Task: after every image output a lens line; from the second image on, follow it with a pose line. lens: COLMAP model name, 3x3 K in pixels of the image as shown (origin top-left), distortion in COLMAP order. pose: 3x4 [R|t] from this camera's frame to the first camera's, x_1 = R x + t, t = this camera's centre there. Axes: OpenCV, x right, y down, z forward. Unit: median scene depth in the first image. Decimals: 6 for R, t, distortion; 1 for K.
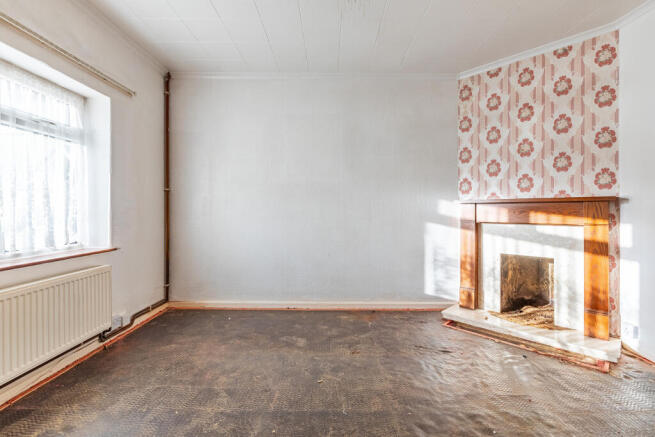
lens RADIAL K [[296.7, 0, 327.7], [0, 296.7, 213.5], [0, 0, 1]] dist [0.005246, 0.000126]
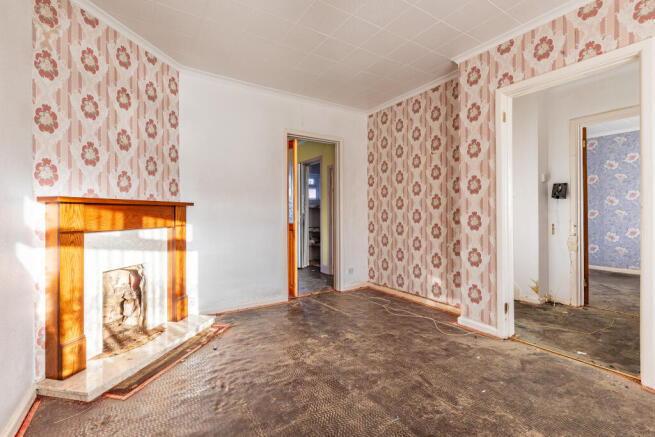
lens RADIAL K [[296.7, 0, 327.5], [0, 296.7, 213.8], [0, 0, 1]] dist [0.005246, 0.000126]
pose [[-0.555469, 0.000486, 0.831537, -0.390514], [0.014313, 0.999857, 0.008977, -0.010648], [-0.831414, 0.016888, -0.555397, 1.066507]]
